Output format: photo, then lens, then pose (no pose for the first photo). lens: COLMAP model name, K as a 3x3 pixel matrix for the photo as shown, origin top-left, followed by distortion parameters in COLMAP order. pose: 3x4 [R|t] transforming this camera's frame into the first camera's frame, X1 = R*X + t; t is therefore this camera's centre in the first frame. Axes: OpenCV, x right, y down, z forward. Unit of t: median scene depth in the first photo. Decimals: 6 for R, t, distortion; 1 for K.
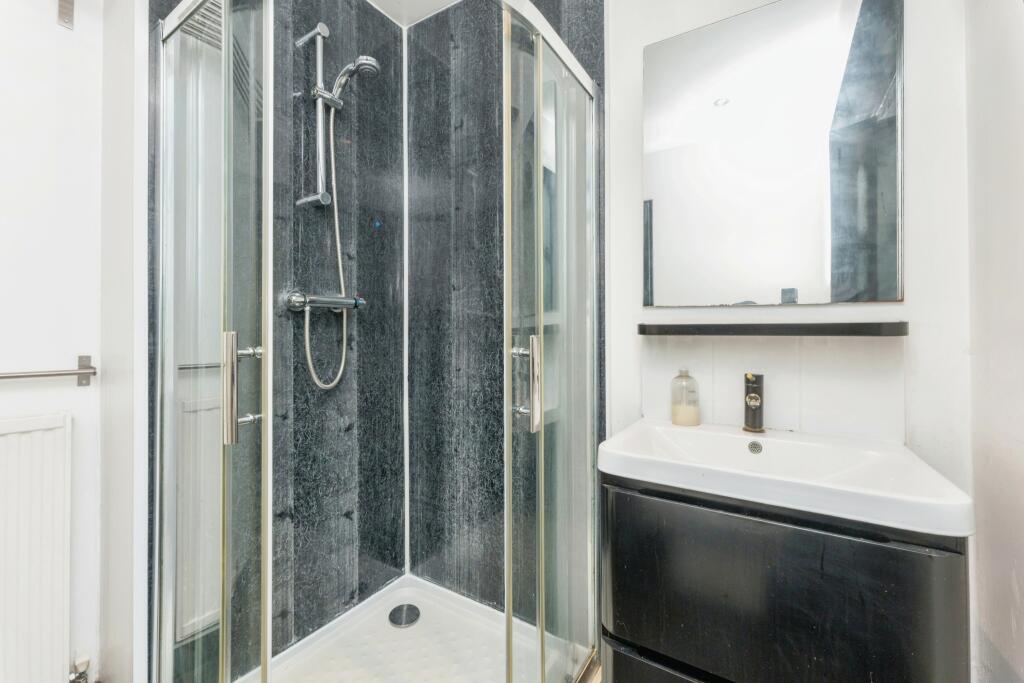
lens RADIAL K [[423.4, 0, 510.9], [0, 423.4, 336.6], [0, 0, 1]] dist [-0.000102, 0.000596]
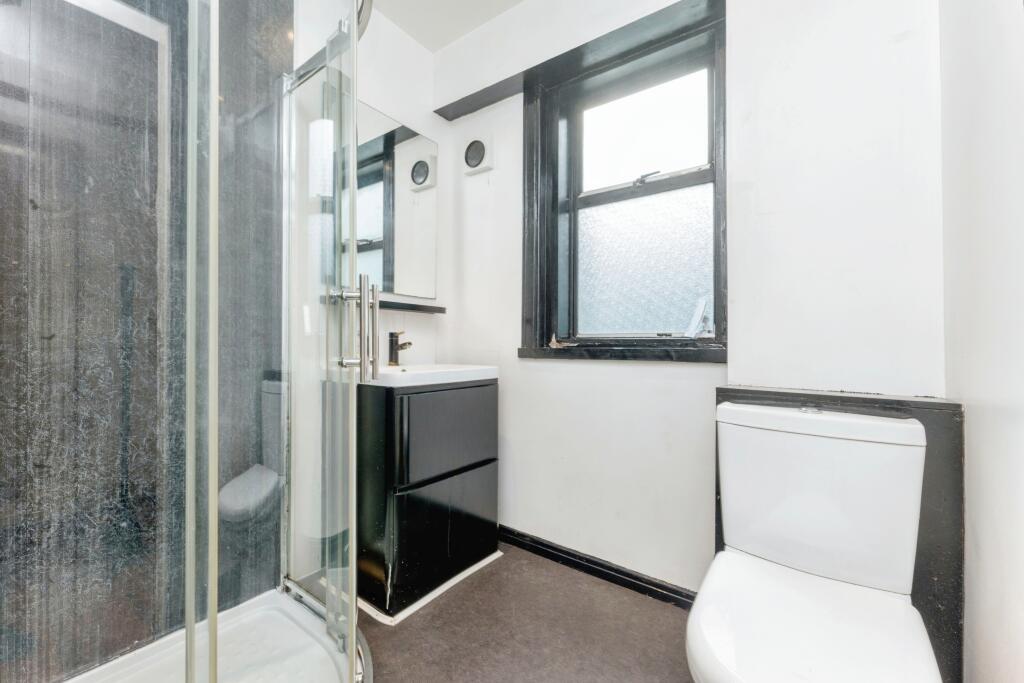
lens RADIAL K [[423.4, 0, 511.2], [0, 423.4, 342.1], [0, 0, 1]] dist [-0.000102, 0.000596]
pose [[0.057113, -0.000786, 0.998367, -0.725612], [-0.009463, 0.999954, 0.001328, 0.079219], [-0.998323, -0.009524, 0.057103, 0.273456]]
